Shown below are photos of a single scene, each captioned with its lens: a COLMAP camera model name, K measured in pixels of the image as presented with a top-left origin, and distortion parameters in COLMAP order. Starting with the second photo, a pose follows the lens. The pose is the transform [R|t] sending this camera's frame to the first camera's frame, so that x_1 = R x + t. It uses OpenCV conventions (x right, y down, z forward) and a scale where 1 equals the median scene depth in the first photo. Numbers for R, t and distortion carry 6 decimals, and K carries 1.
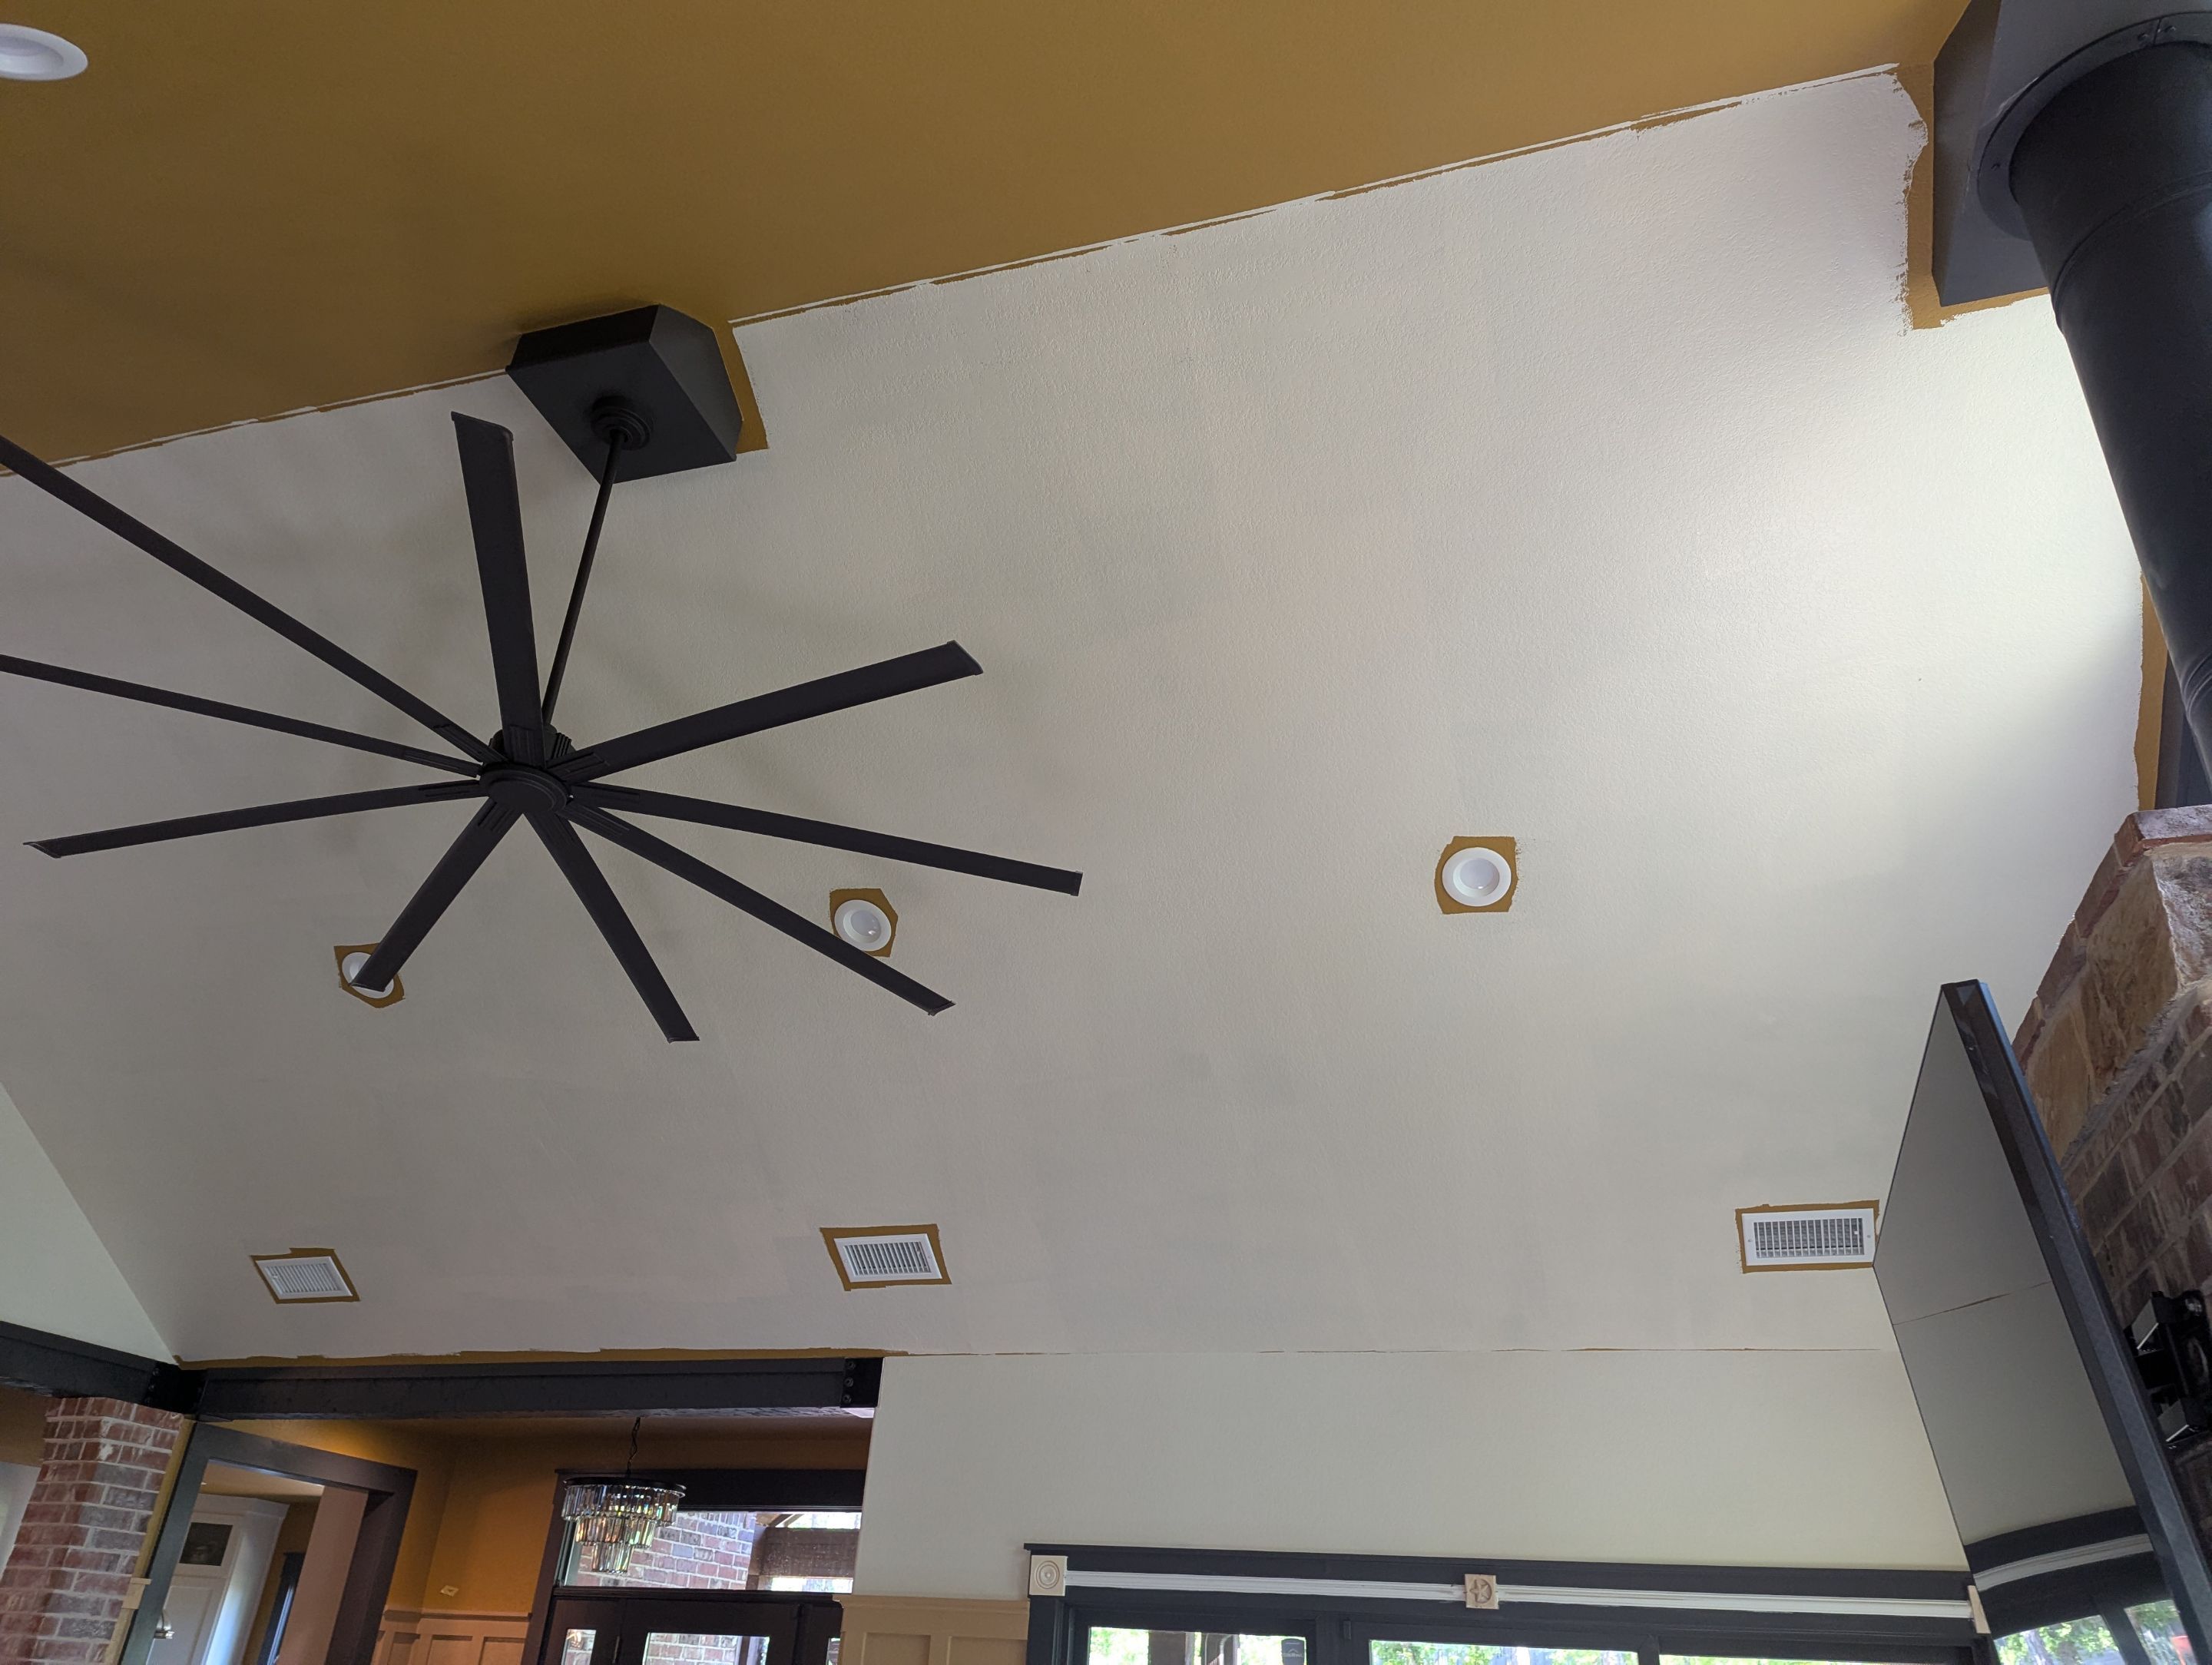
lens RADIAL K [[1562.8, 0, 1126.6], [0, 1562.8, 835.7], [0, 0, 1]] dist [0.030624, -0.017018]
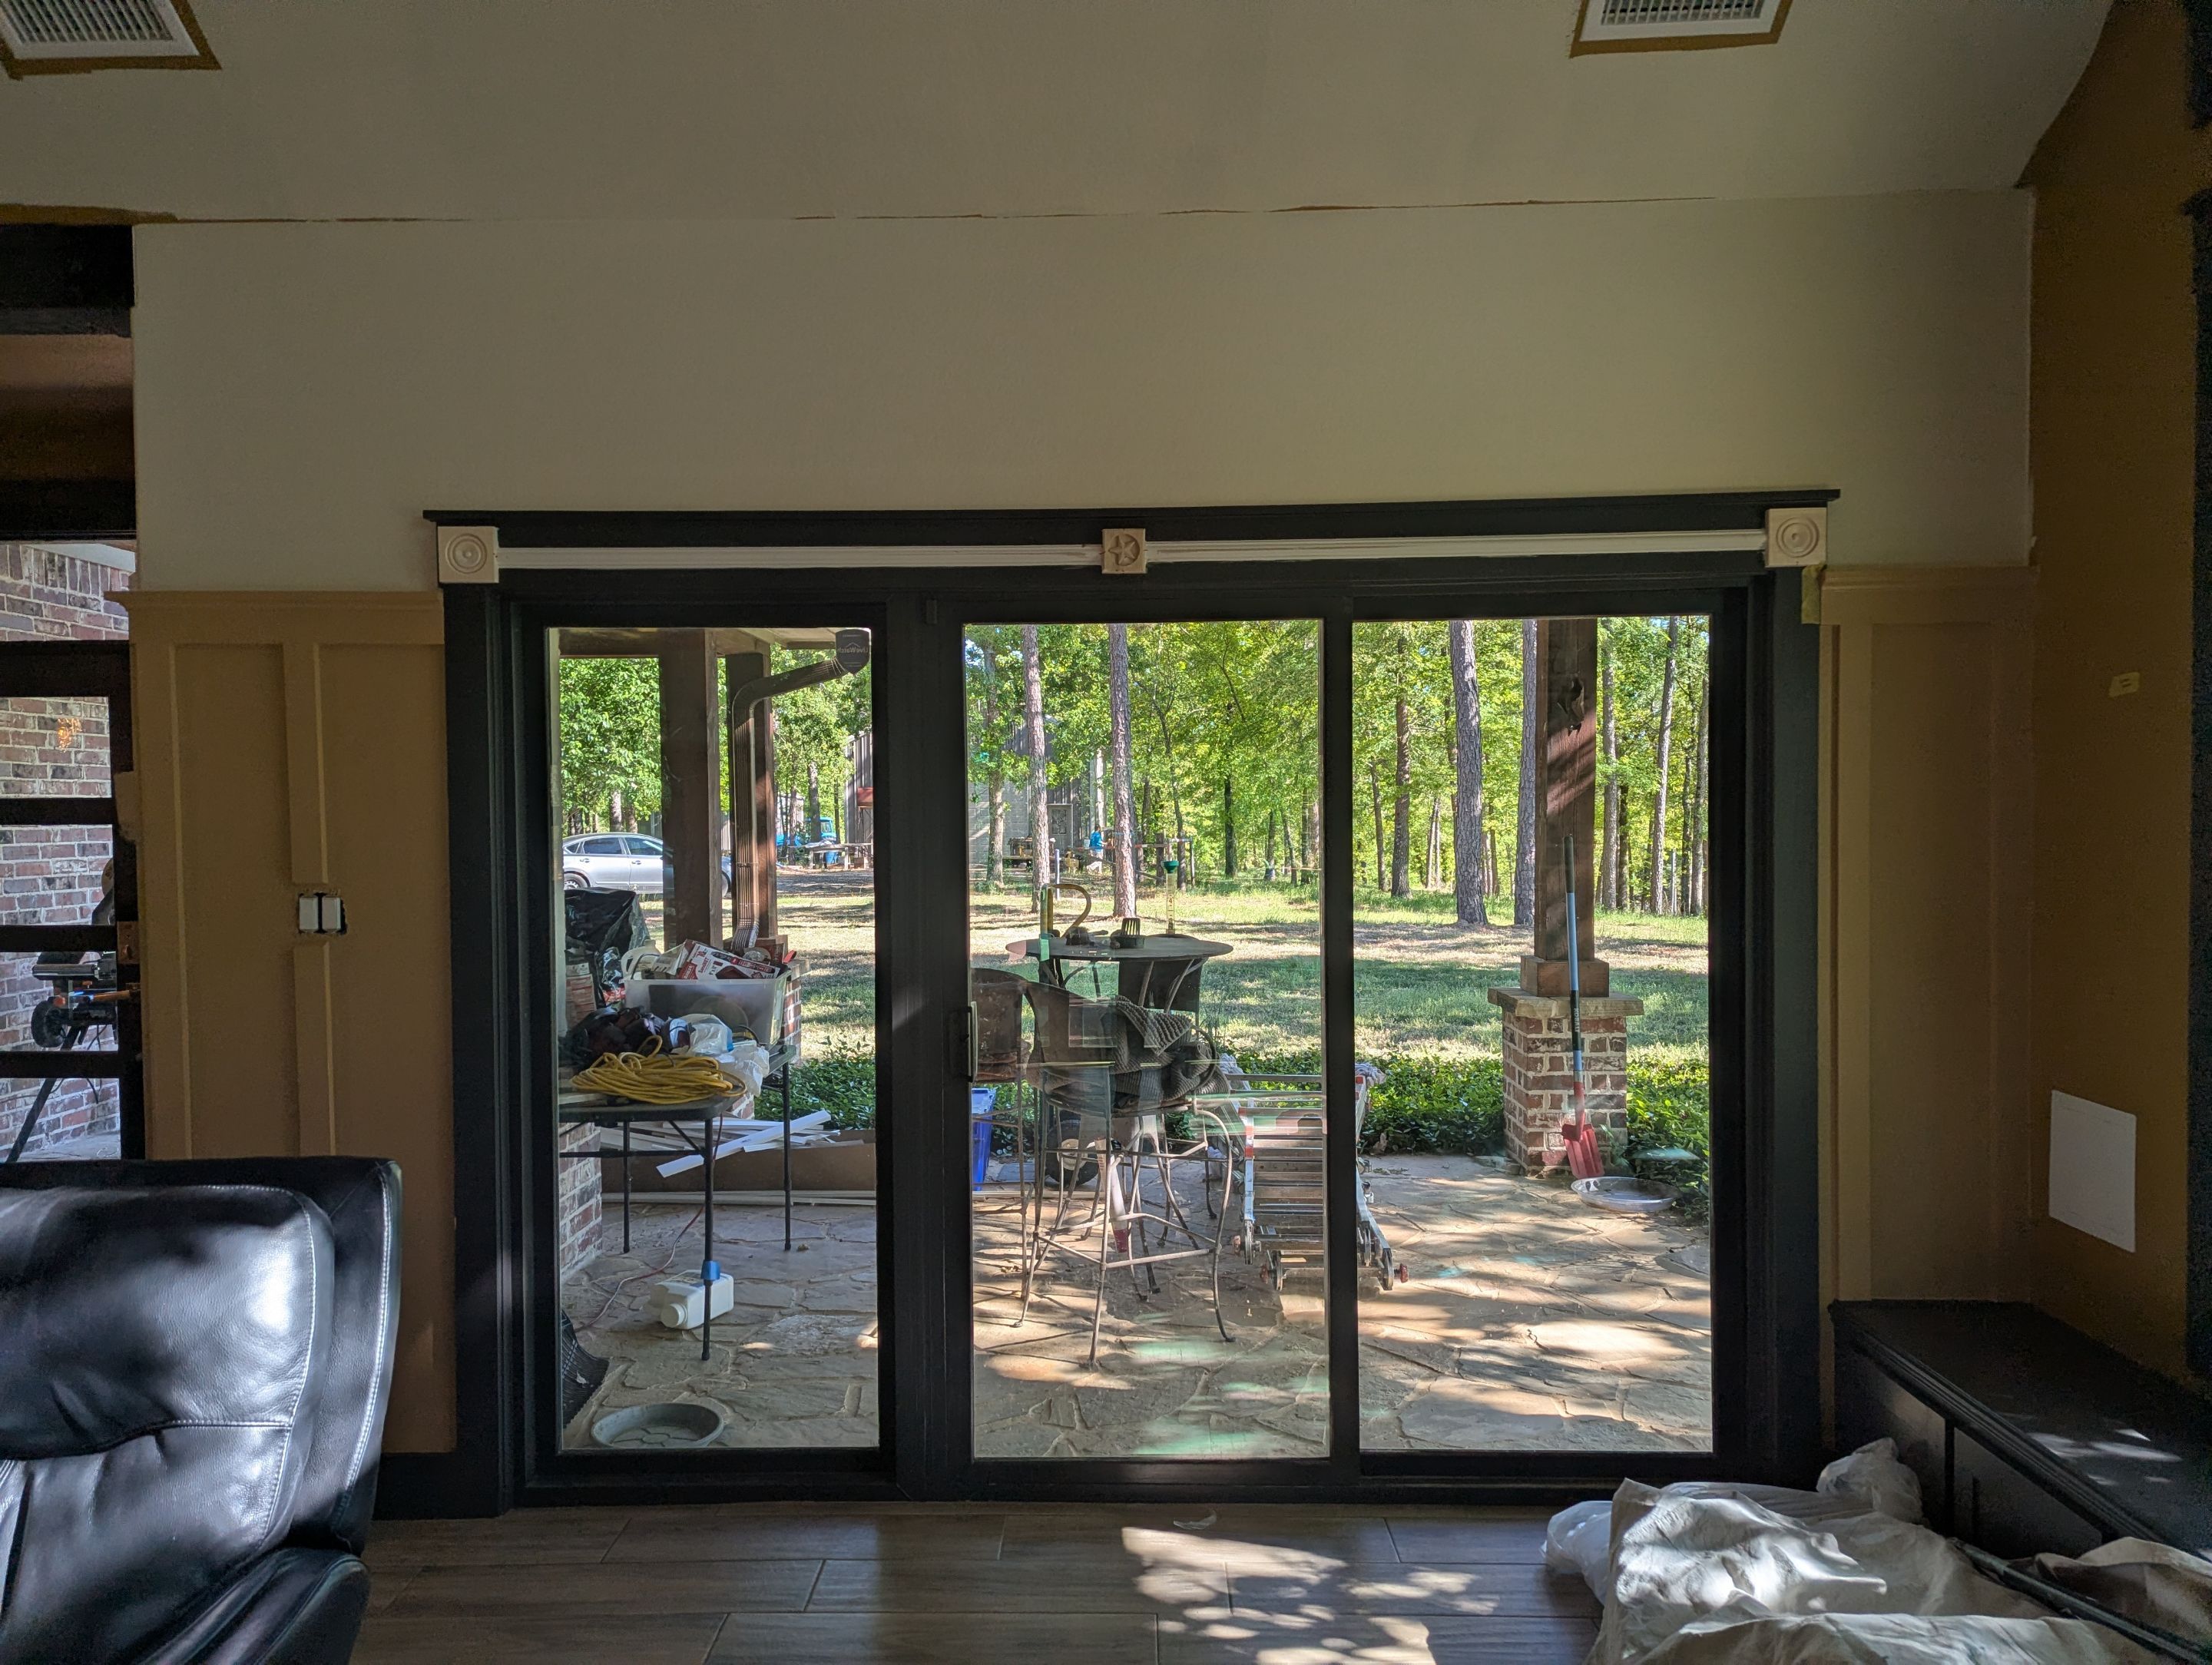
lens RADIAL K [[1562.8, 0, 1100.1], [0, 1562.8, 842.9], [0, 0, 1]] dist [0.030624, -0.017018]
pose [[0.962173, -0.066619, 0.264169, 0.022284], [-0.078031, 0.861633, 0.501497, 0.239986], [-0.261026, -0.503140, 0.823842, 0.359002]]
